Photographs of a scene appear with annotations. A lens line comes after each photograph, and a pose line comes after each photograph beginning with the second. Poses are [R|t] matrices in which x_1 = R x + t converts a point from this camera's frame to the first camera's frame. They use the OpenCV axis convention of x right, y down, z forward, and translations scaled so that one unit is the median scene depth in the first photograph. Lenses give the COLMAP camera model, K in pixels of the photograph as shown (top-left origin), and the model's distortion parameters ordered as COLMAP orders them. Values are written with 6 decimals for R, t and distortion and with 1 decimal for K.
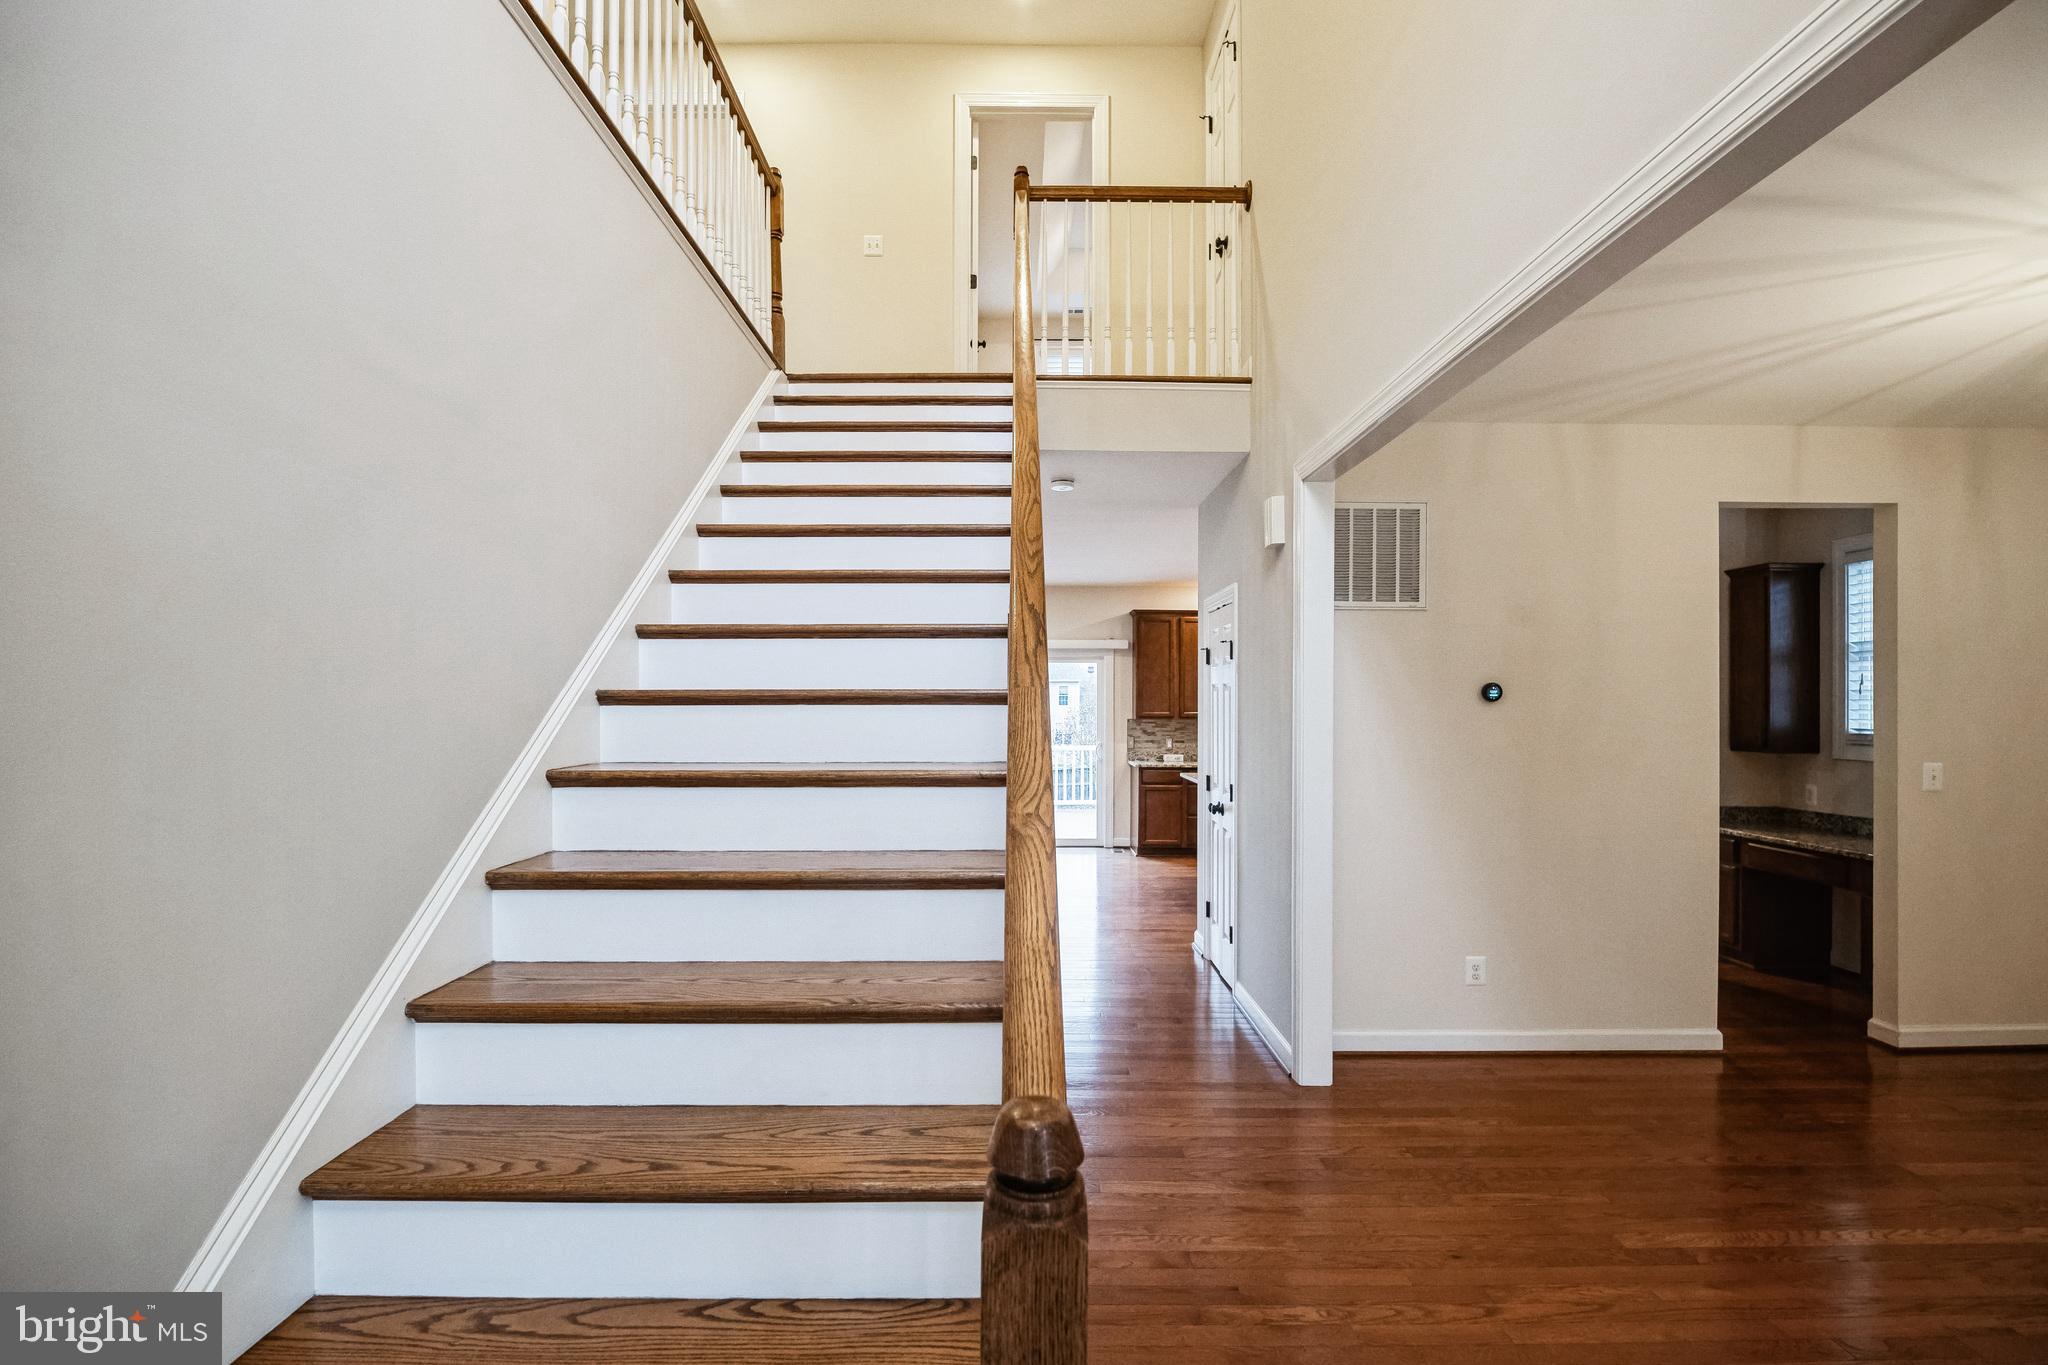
lens RADIAL K [[927.2, 0, 1023.9], [0, 927.2, 697.6], [0, 0, 1]] dist [-0.001150, -0.006682]
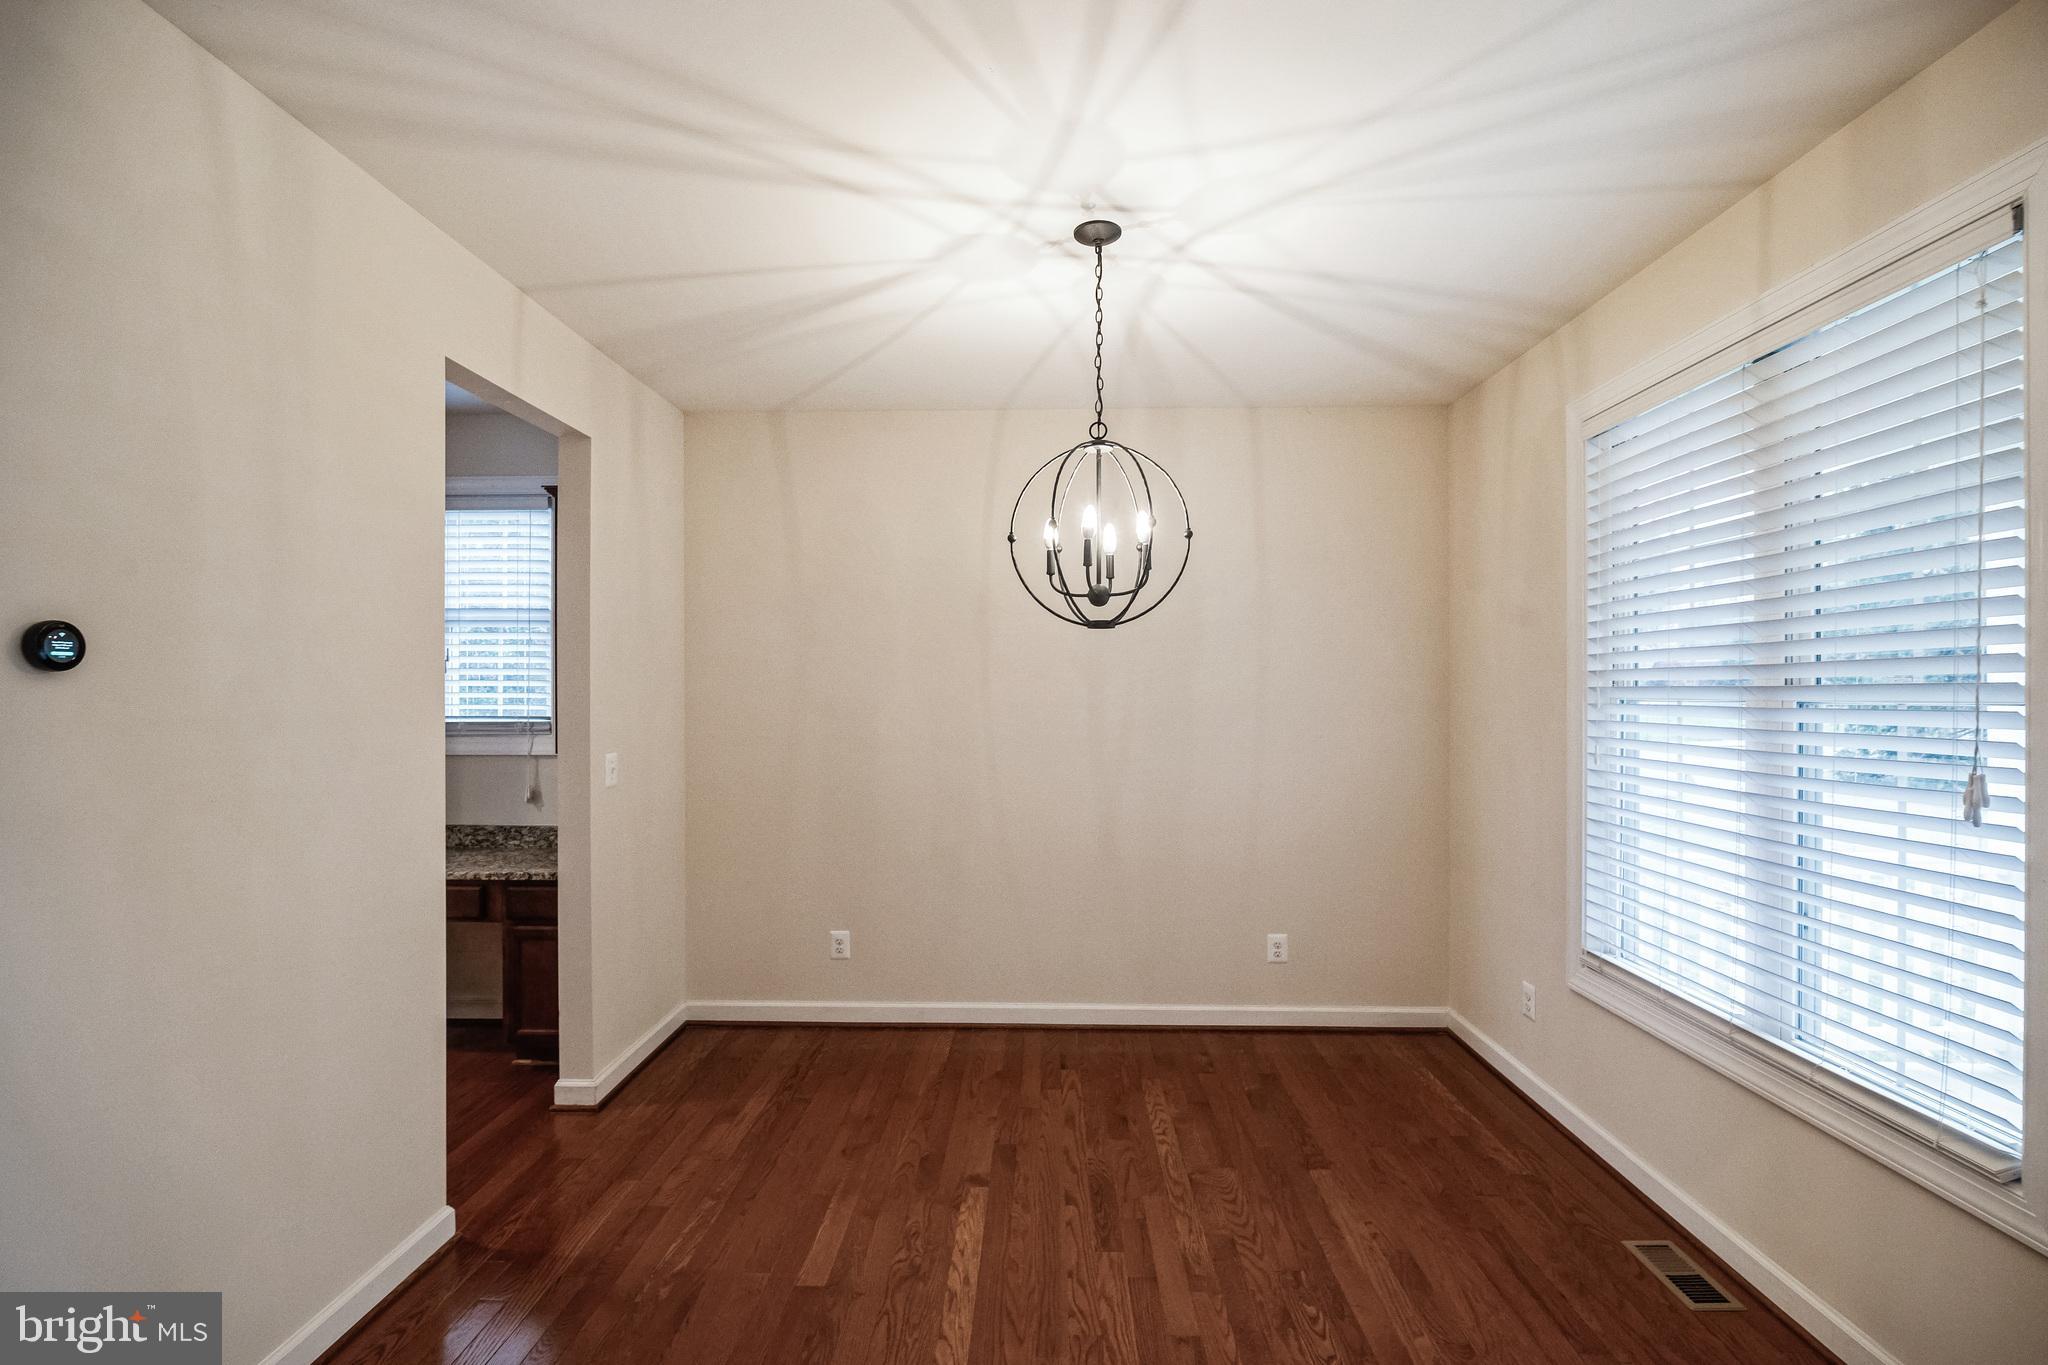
lens RADIAL K [[927.2, 0, 1026.8], [0, 927.2, 675.8], [0, 0, 1]] dist [-0.001150, -0.006682]
pose [[0.036162, 0.011087, 0.999284, 0.140576], [-0.000612, 0.999939, -0.011072, 0.010381], [-0.999346, -0.000211, 0.036167, 0.578662]]
